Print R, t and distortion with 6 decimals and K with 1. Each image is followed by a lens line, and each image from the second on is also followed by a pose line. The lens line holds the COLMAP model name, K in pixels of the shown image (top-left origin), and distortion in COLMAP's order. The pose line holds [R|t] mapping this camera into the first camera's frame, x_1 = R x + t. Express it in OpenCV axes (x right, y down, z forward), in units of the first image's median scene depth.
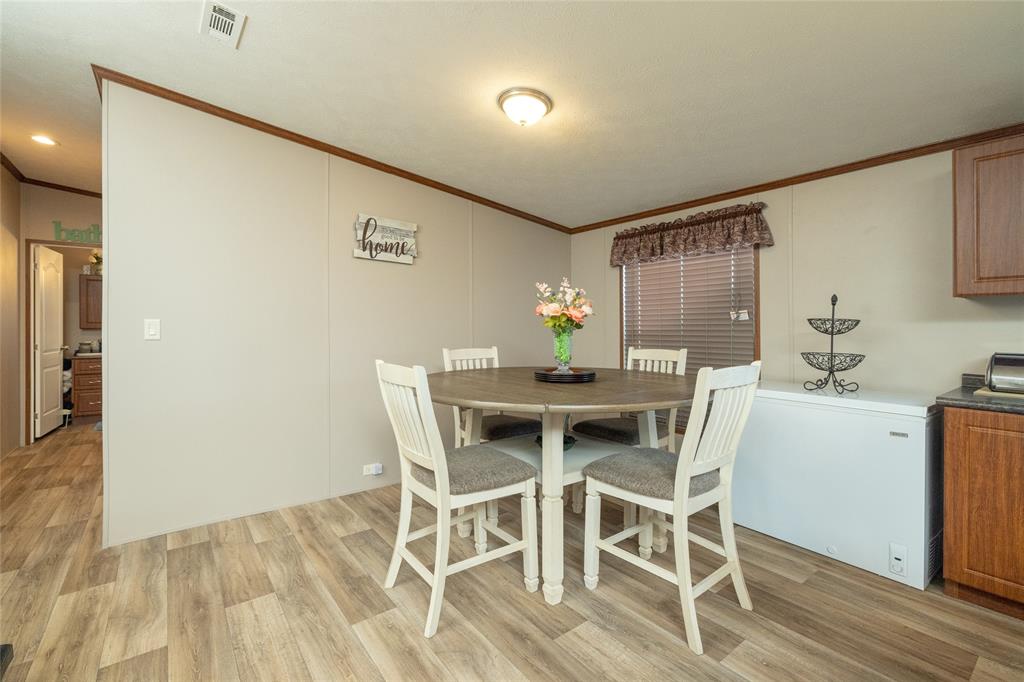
lens RADIAL K [[447.2, 0, 514.9], [0, 447.2, 327.6], [0, 0, 1]] dist [-0.001358, -0.000658]
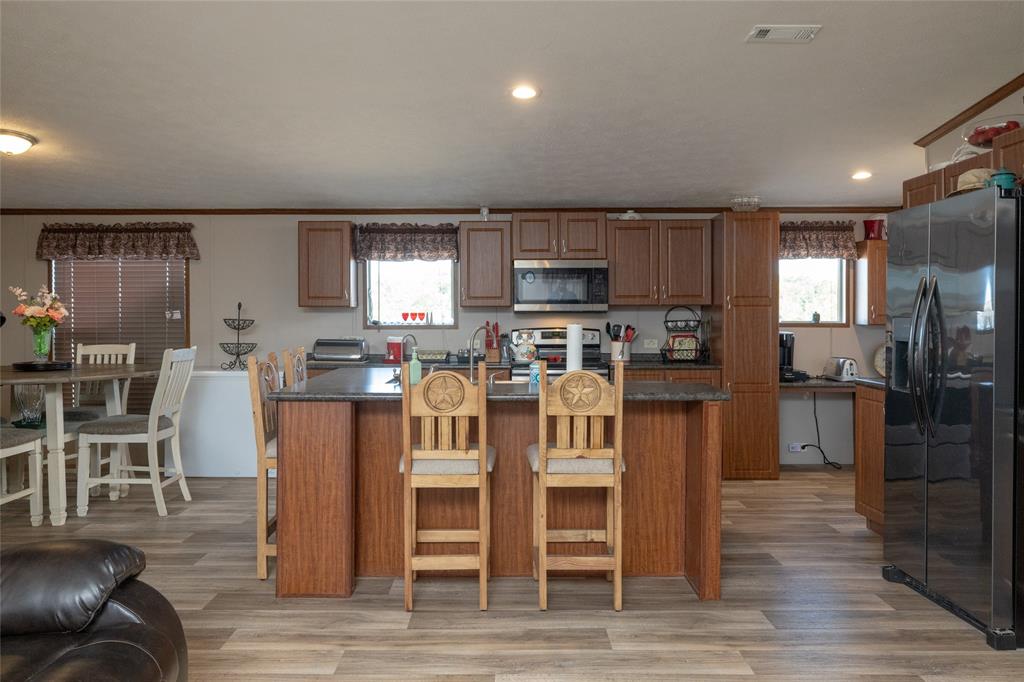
lens RADIAL K [[773.2, 0, 497.2], [0, 773.2, 324.3], [0, 0, 1]] dist [-0.024189, 0.004203]
pose [[0.618418, -0.004142, 0.785838, -0.591582], [0.002686, 0.999991, 0.003157, -0.006645], [-0.785845, 0.000158, 0.618424, -0.968909]]
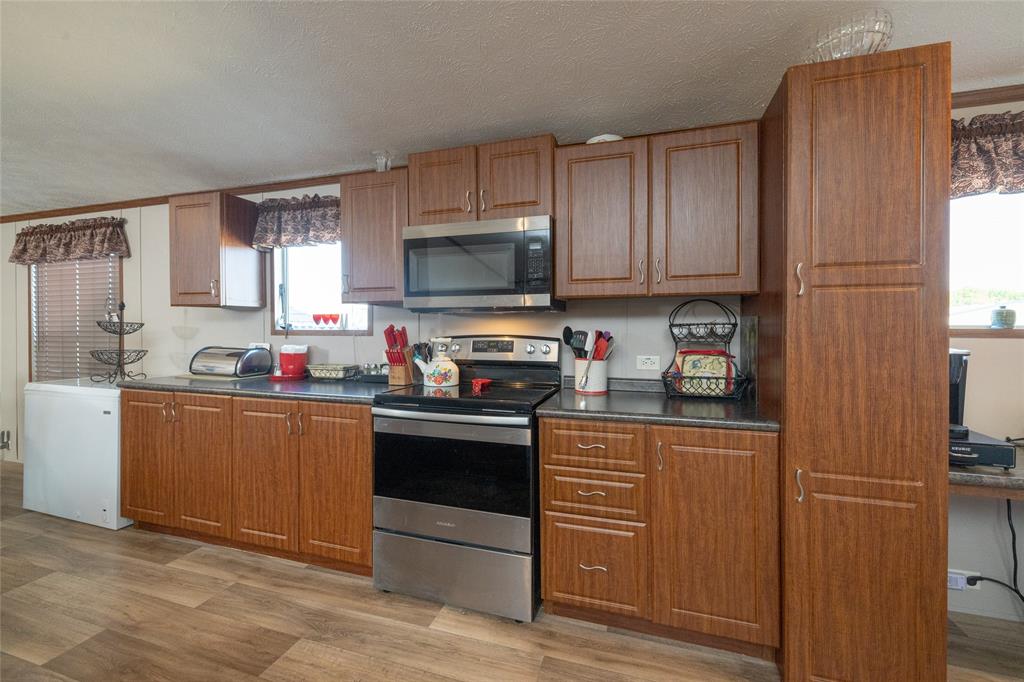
lens RADIAL K [[425.3, 0, 512.2], [0, 425.3, 330.7], [0, 0, 1]] dist [0.002900, -0.000608]
pose [[0.817631, 0.004094, 0.575728, 0.733290], [-0.003012, 0.999991, -0.002833, 0.003853], [-0.575735, 0.000583, 0.817636, -0.441184]]
